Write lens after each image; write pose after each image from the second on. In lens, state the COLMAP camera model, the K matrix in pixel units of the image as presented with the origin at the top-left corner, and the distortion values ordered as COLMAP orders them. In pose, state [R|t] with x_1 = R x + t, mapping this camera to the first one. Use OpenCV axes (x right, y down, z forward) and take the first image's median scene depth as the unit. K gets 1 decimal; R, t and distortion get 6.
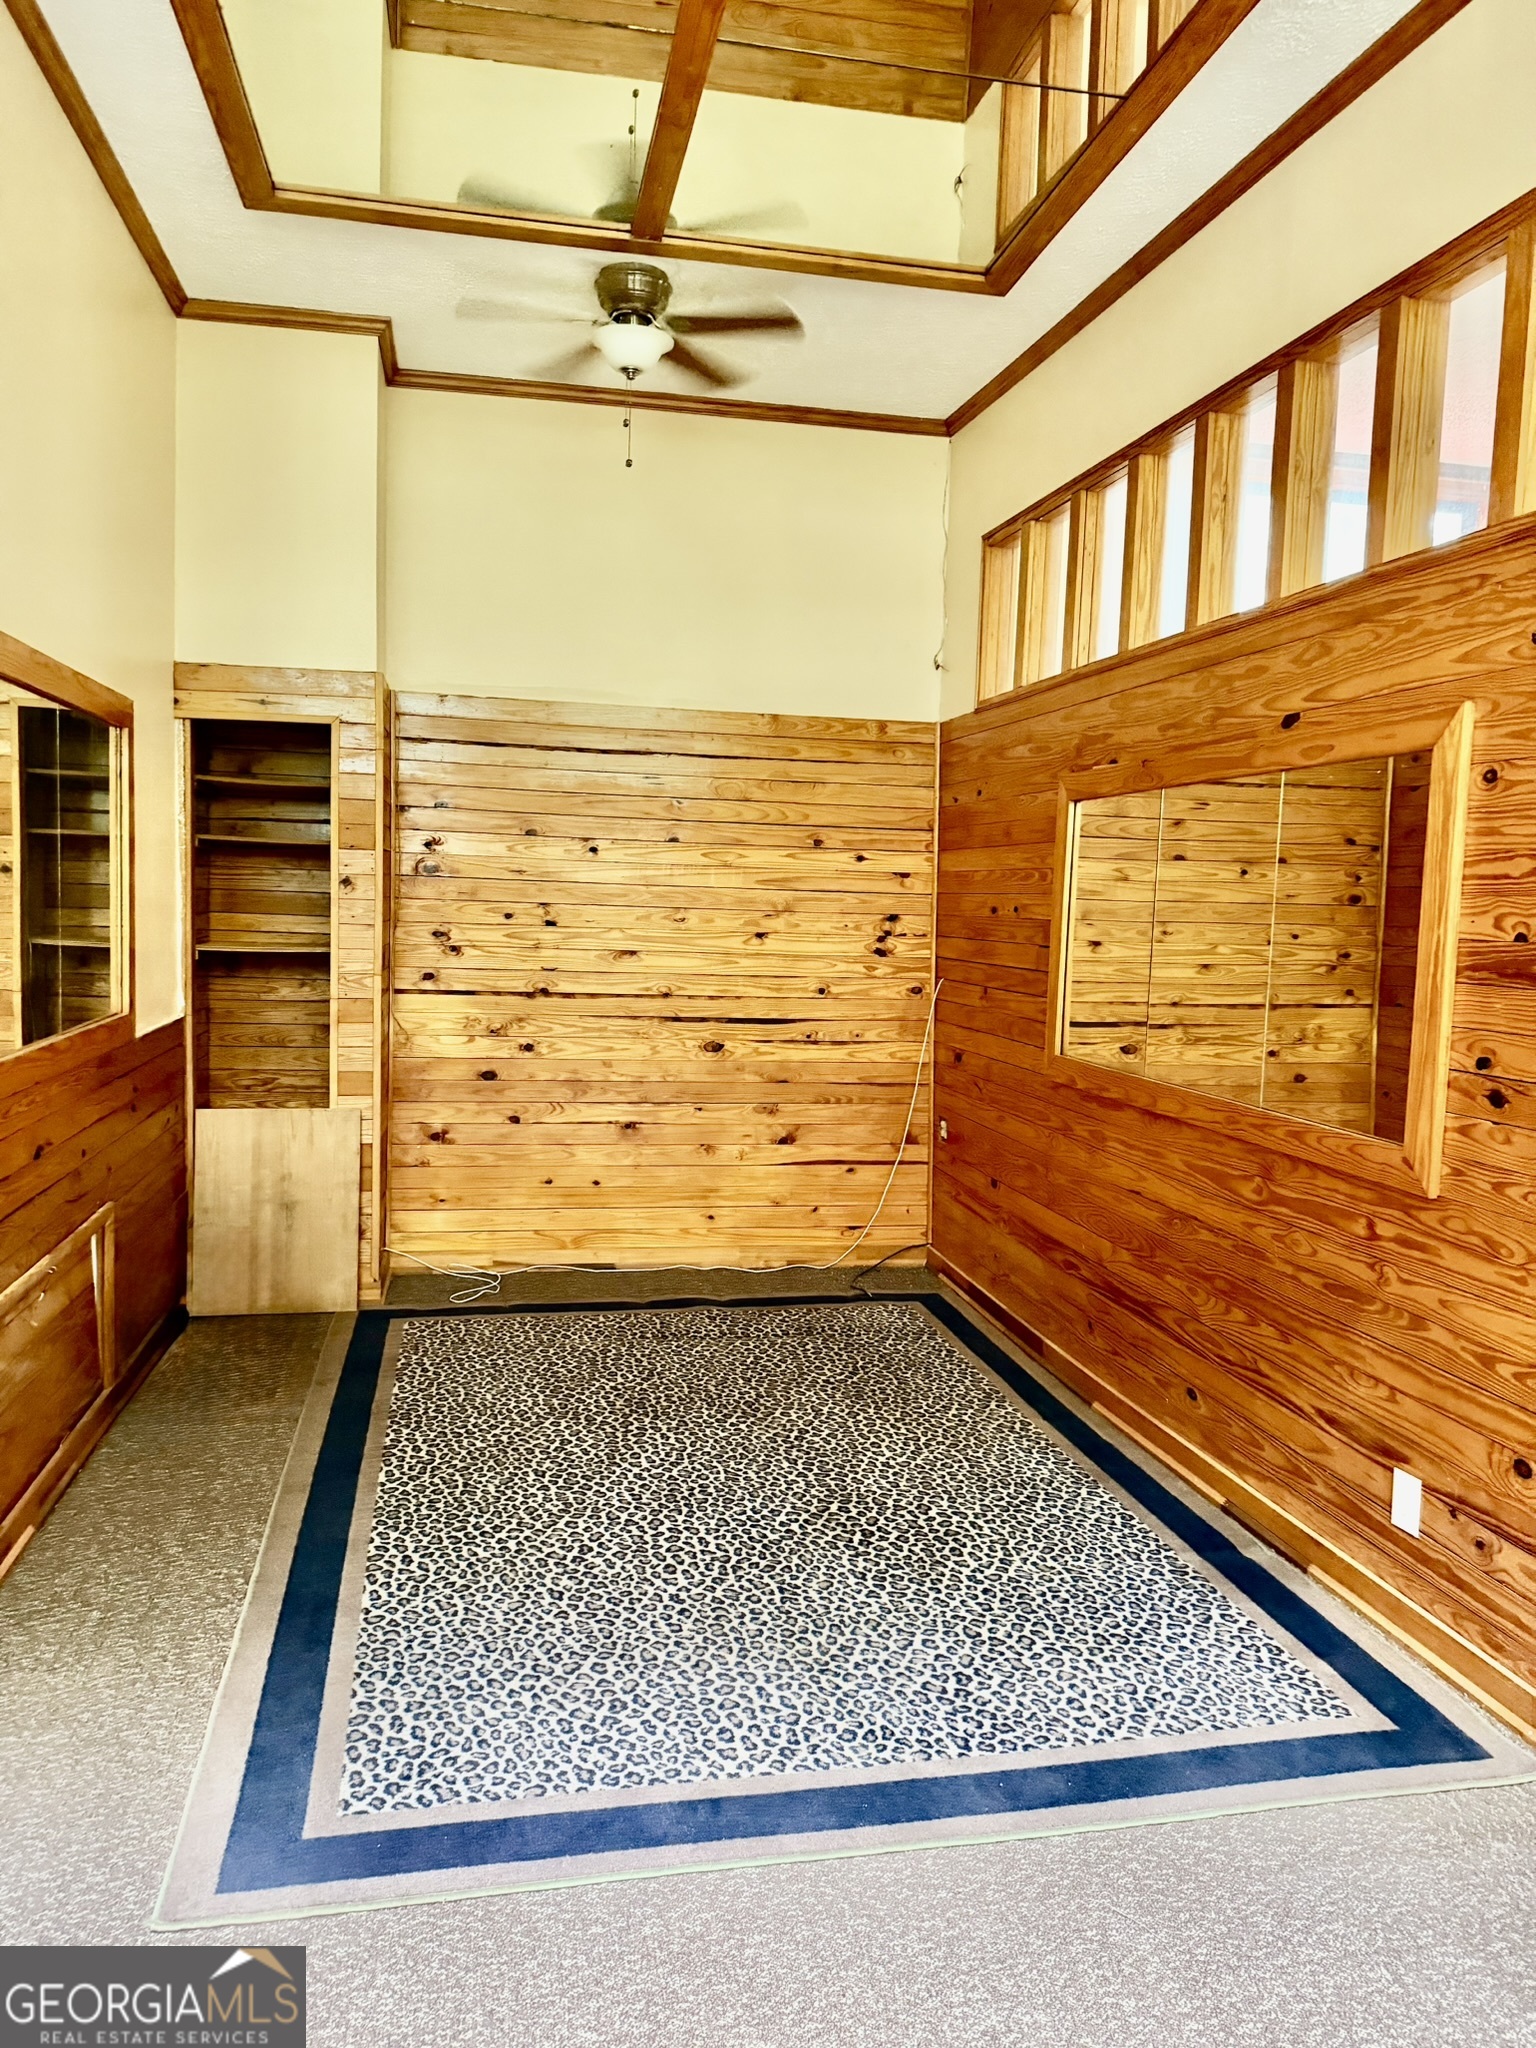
lens RADIAL K [[1438.6, 0, 761.6], [0, 1438.6, 1017.9], [0, 0, 1]] dist [0.032999, -0.036003]
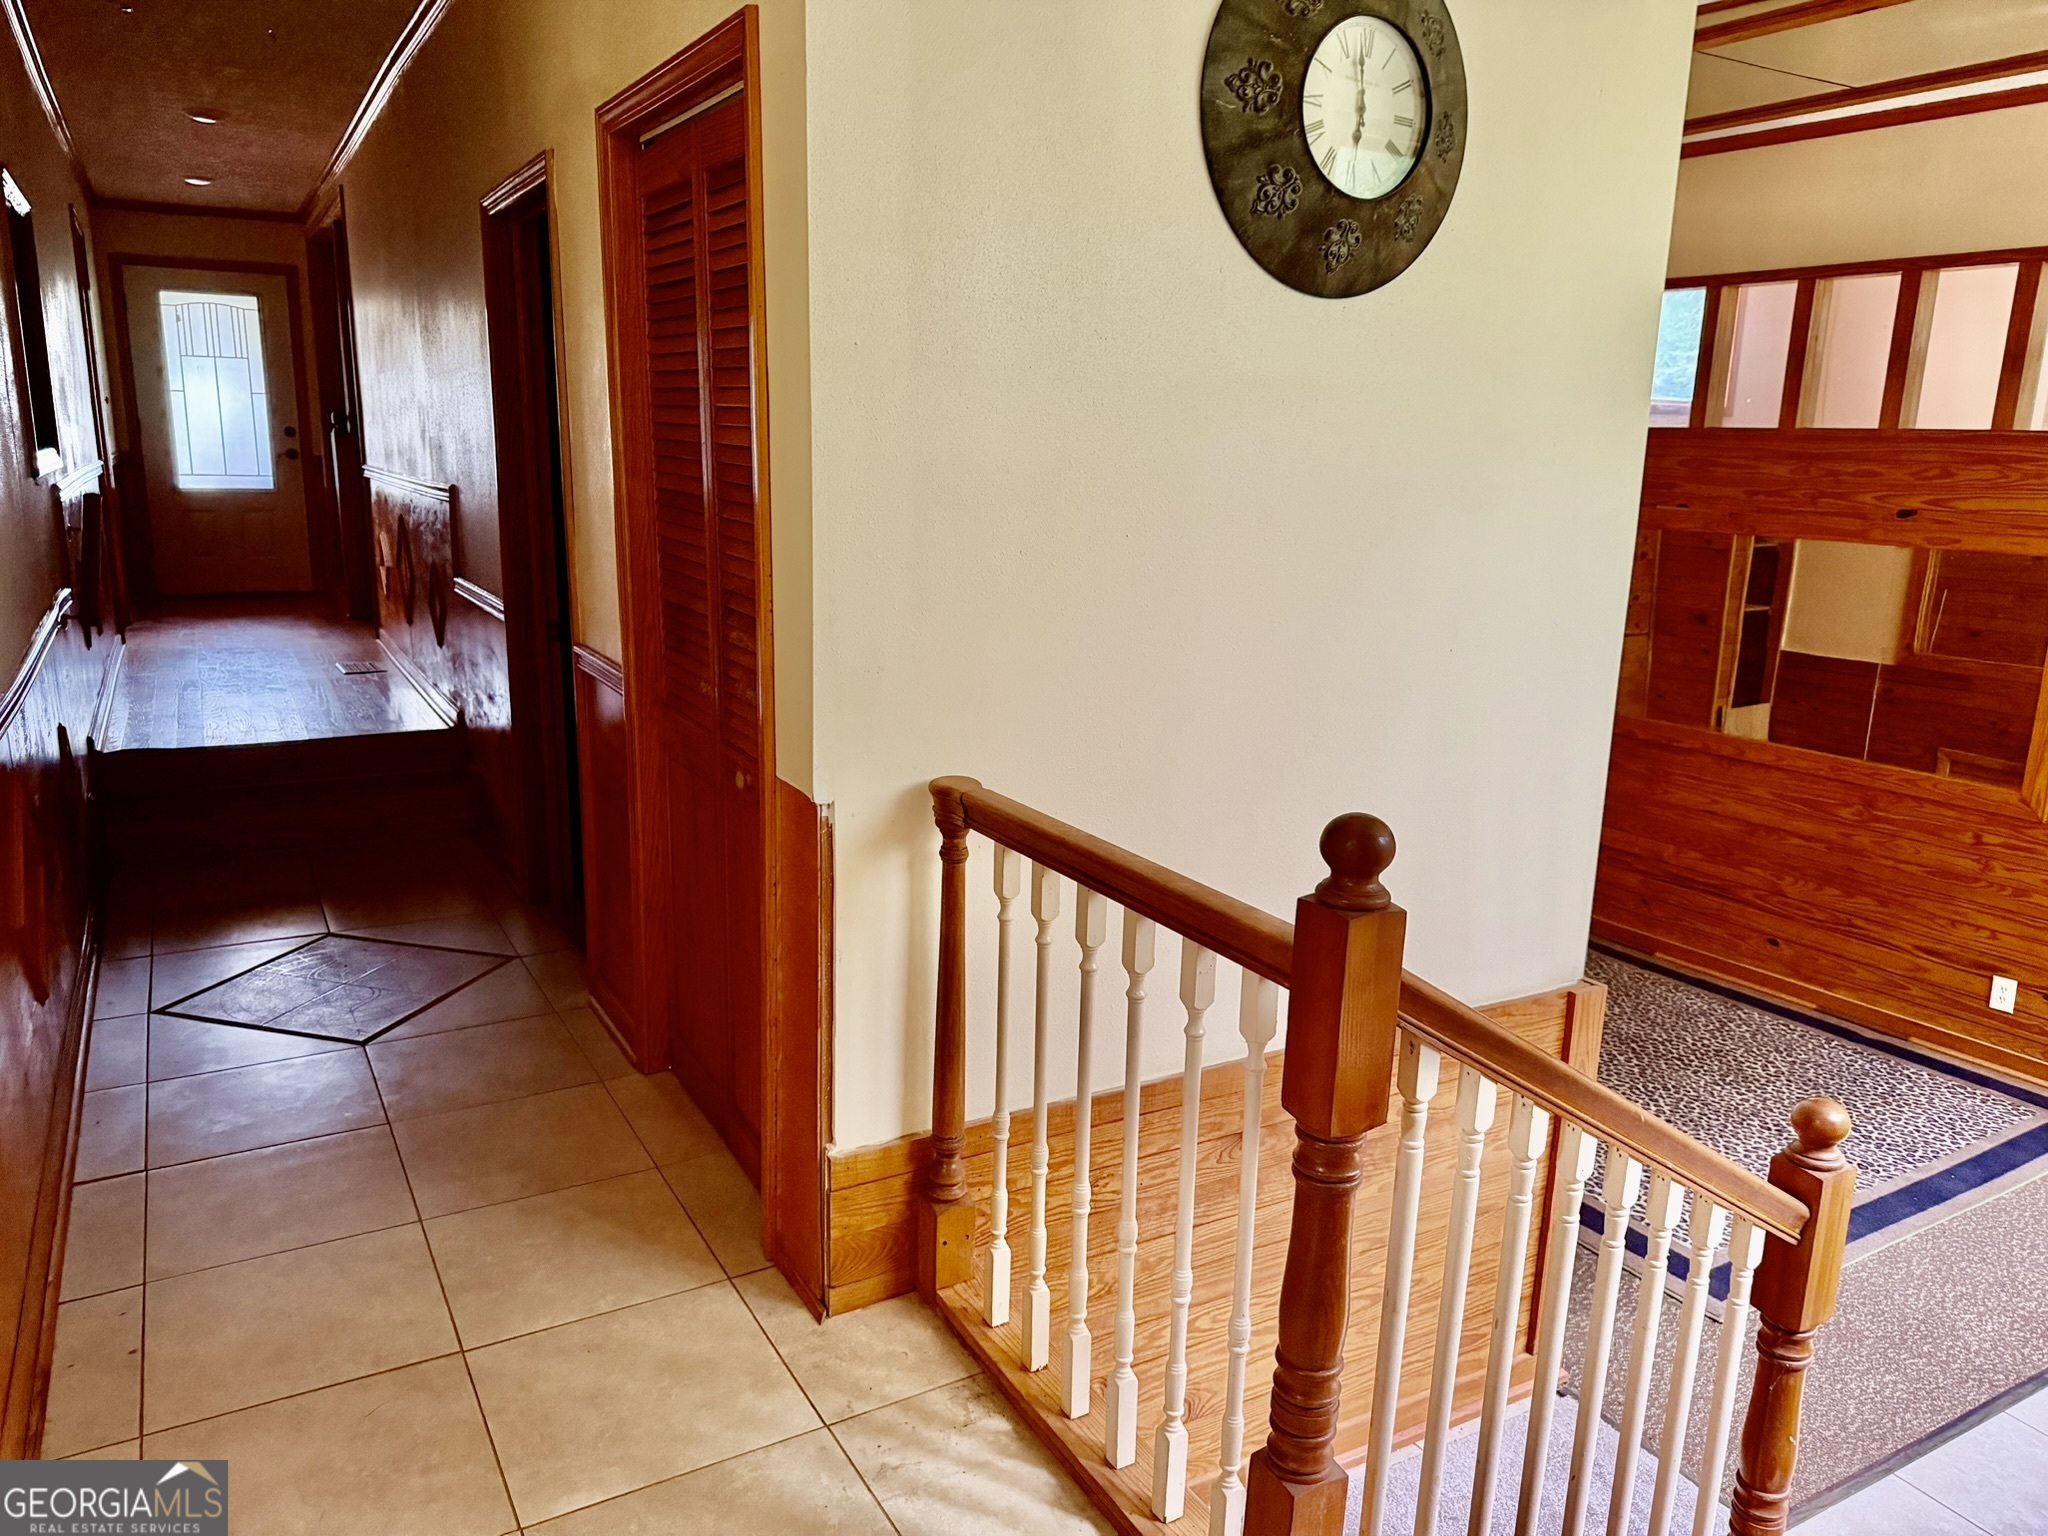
lens RADIAL K [[1438.6, 0, 1027.5], [0, 1438.6, 773.0], [0, 0, 1]] dist [0.032999, -0.036003]
pose [[0.949196, -0.085367, 0.302885, -0.684076], [0.038865, 0.986934, 0.156368, -0.142275], [-0.312276, -0.136652, 0.940112, -0.131887]]
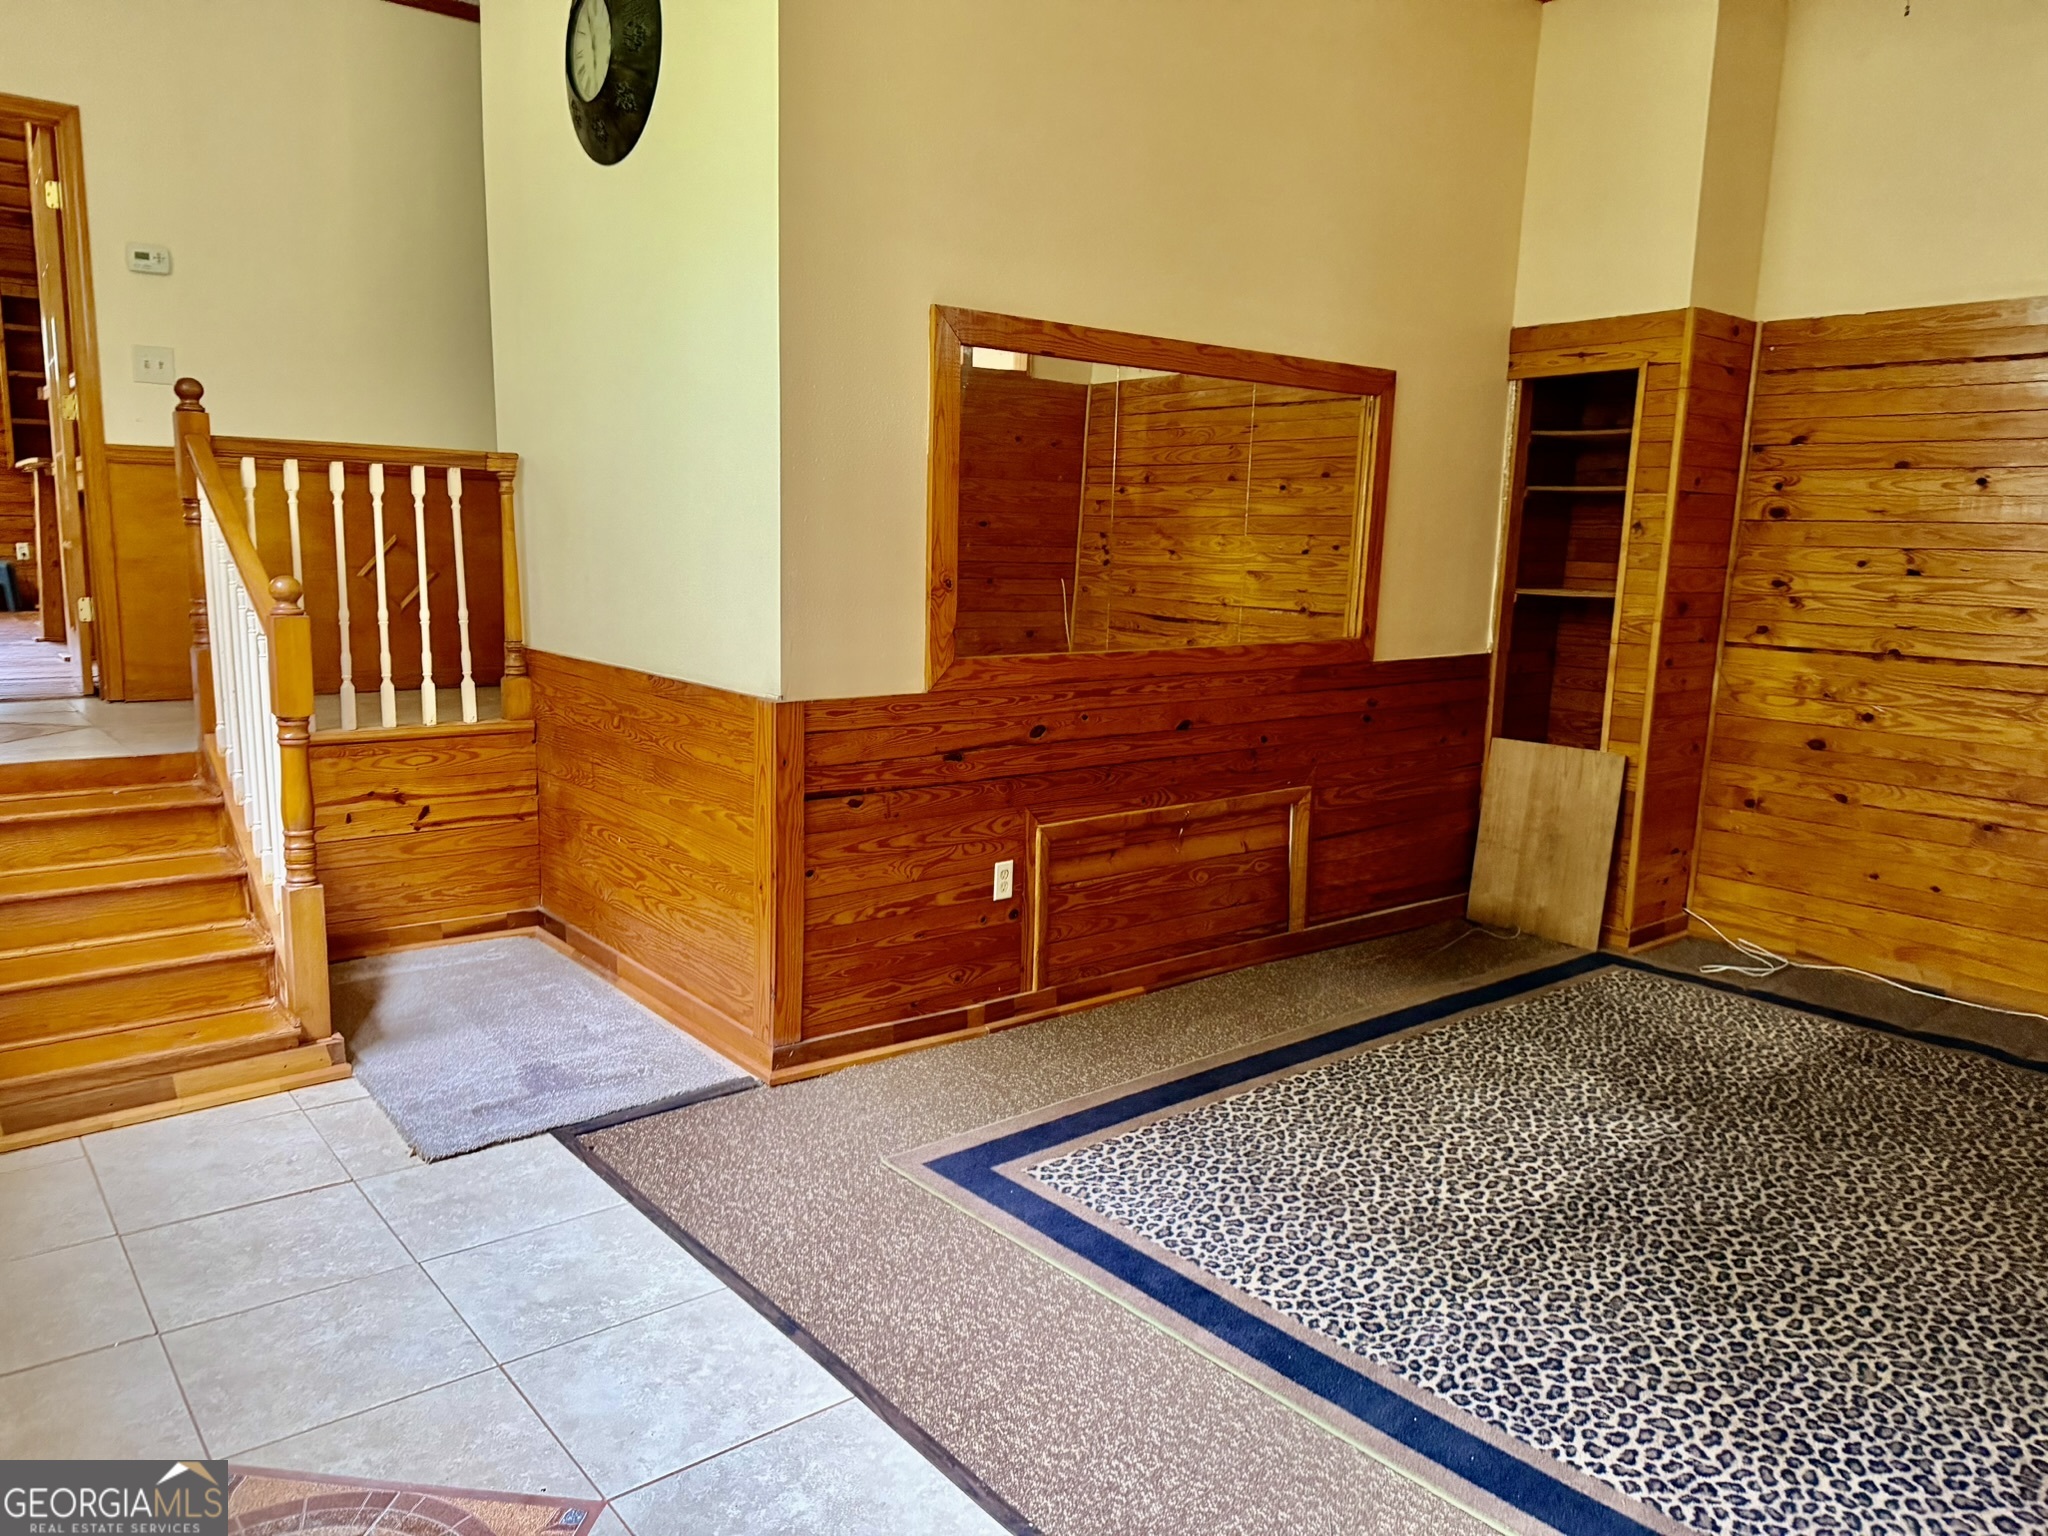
lens RADIAL K [[1438.6, 0, 965.1], [0, 1438.6, 689.4], [0, 0, 1]] dist [0.032999, -0.036003]
pose [[0.460618, 0.073269, -0.884569, 0.392630], [-0.095561, 0.994888, 0.032645, 0.030521], [0.882440, 0.069494, 0.465265, 0.137819]]
